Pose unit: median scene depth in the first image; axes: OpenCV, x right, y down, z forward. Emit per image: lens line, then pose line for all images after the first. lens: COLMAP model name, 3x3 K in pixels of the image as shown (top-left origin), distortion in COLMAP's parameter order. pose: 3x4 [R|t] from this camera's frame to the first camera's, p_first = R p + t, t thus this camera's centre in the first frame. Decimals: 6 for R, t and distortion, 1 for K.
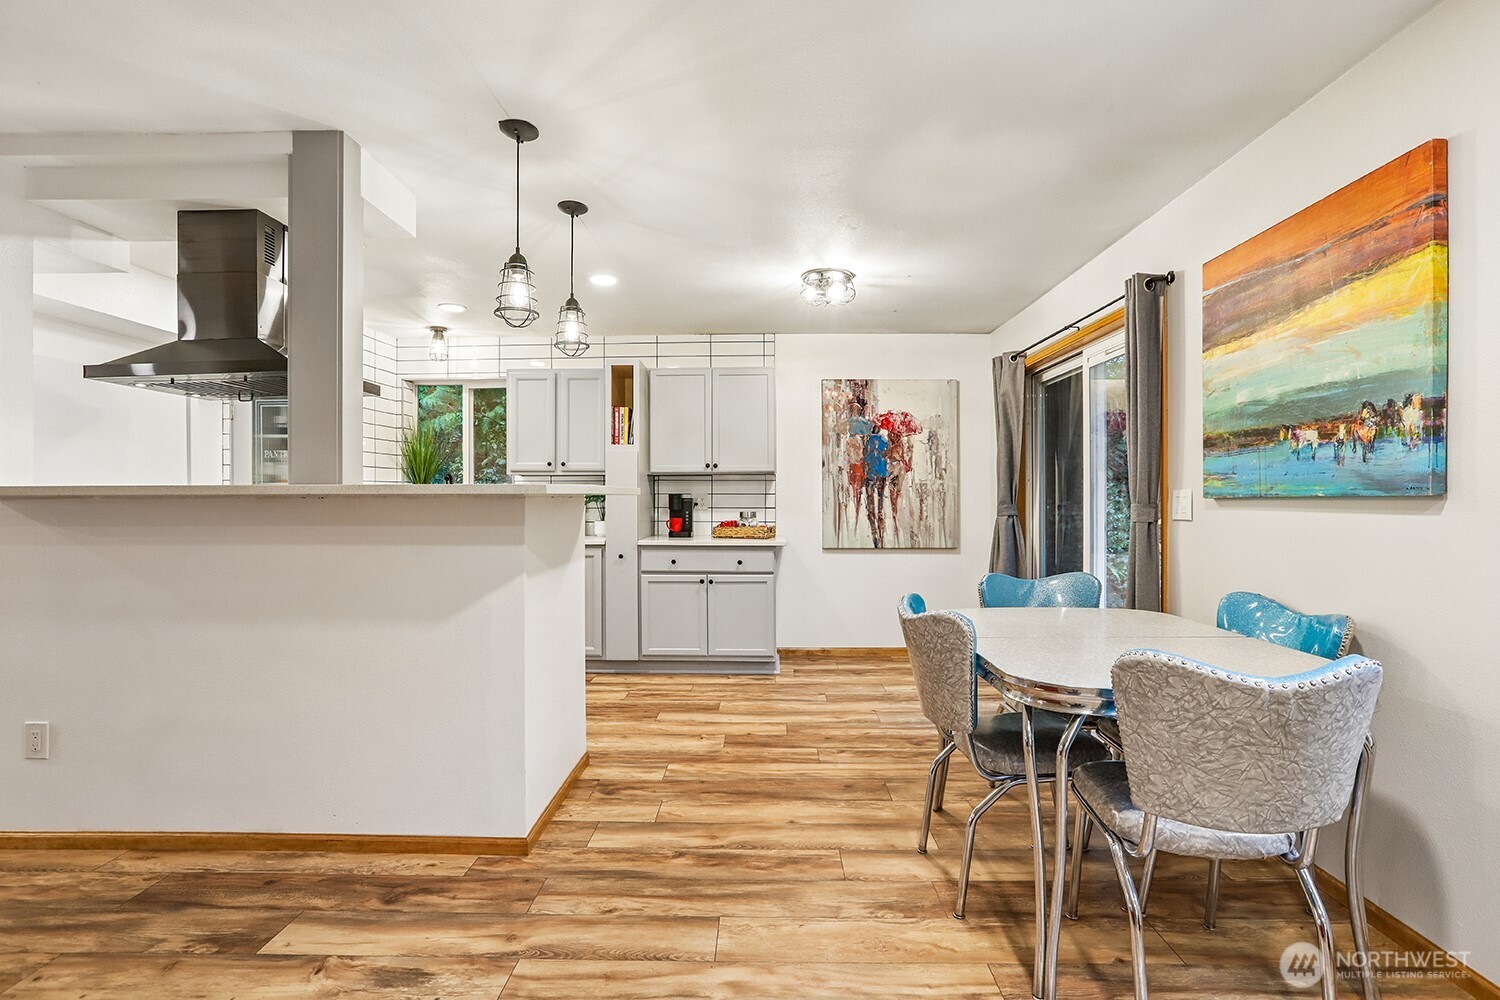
lens RADIAL K [[687.8, 0, 750.0], [0, 687.8, 500.0], [0, 0, 1]] dist [-0.018765, 0.000017]
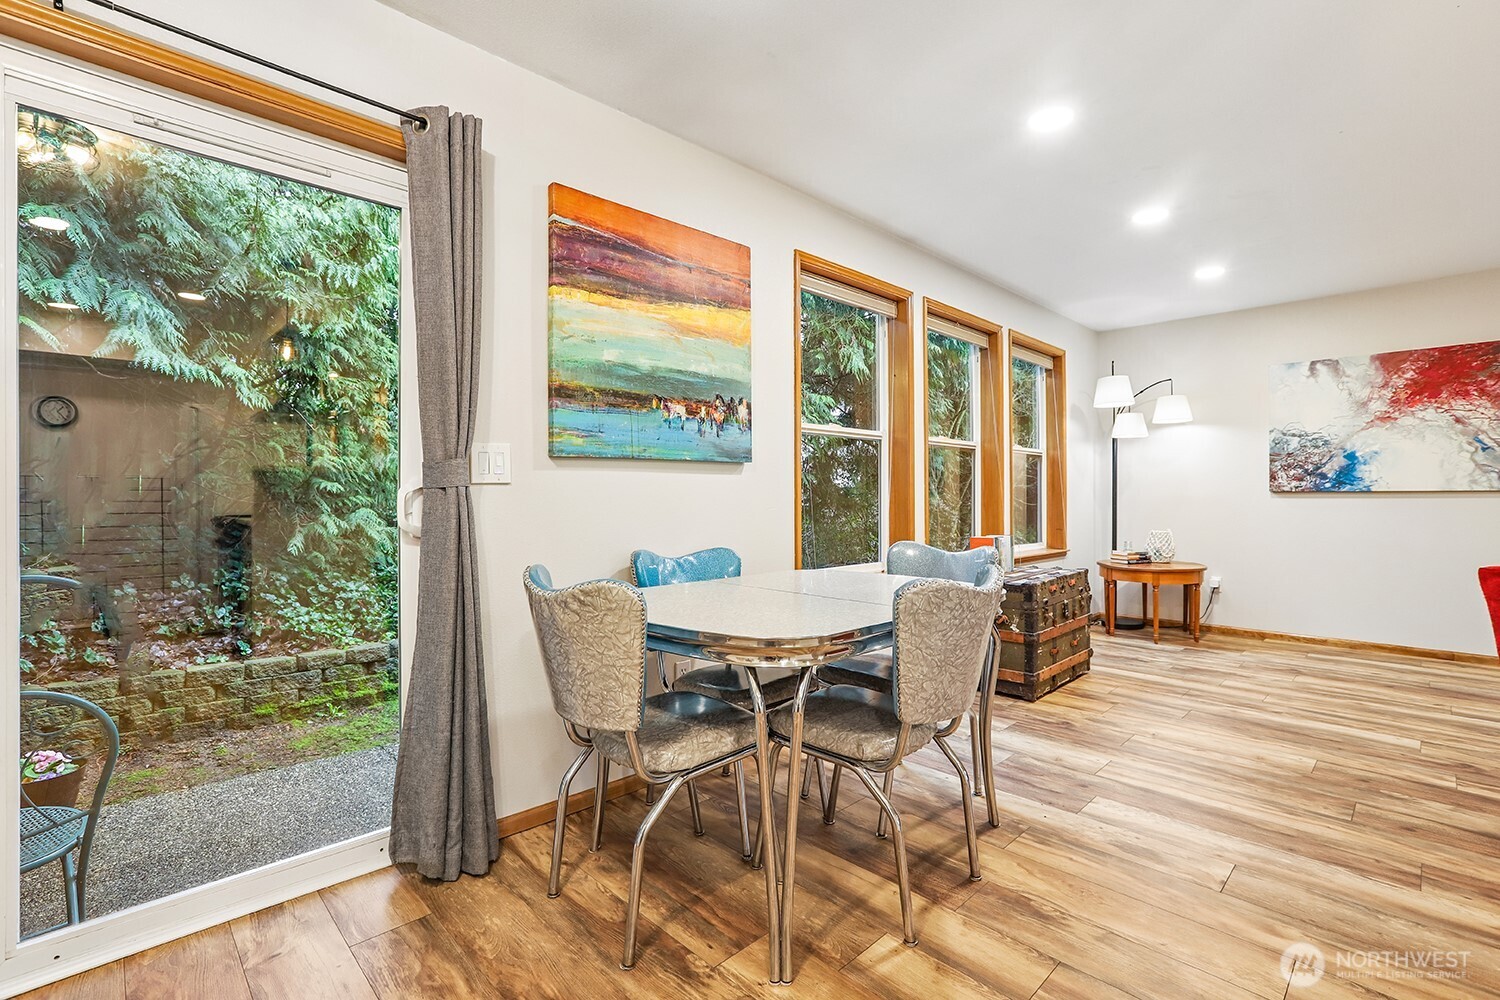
lens RADIAL K [[687.8, 0, 750.0], [0, 687.8, 500.0], [0, 0, 1]] dist [-0.018765, 0.000017]
pose [[-0.708708, 0.001788, 0.705499, -0.141161], [0.008264, 0.999949, 0.005767, 0.061953], [-0.705453, 0.009918, -0.708687, 1.793140]]
